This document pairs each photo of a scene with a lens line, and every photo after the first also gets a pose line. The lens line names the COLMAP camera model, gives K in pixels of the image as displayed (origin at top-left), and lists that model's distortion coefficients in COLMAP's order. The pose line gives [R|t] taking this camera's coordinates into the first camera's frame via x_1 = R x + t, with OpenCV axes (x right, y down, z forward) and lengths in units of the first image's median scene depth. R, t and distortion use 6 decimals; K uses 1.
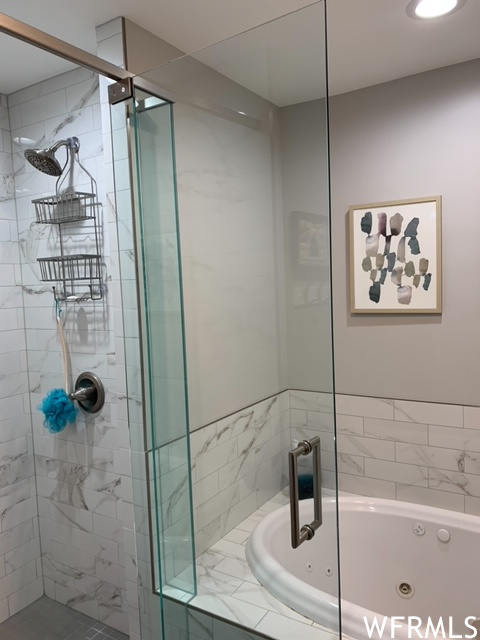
lens RADIAL K [[492.3, 0, 241.7], [0, 492.3, 319.5], [0, 0, 1]] dist [0.050198, -0.072660]
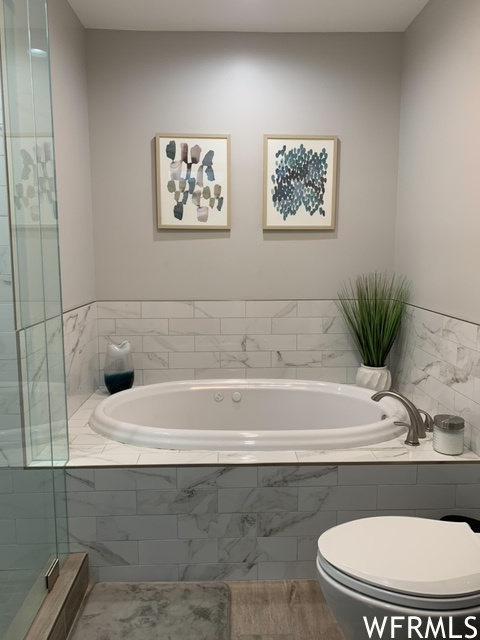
lens RADIAL K [[492.3, 0, 238.1], [0, 492.3, 319.7], [0, 0, 1]] dist [0.050198, -0.072660]
pose [[0.828185, -0.035320, 0.559341, -0.289773], [0.006538, 0.998553, 0.053373, 0.145969], [-0.560417, -0.040546, 0.827218, -0.072327]]
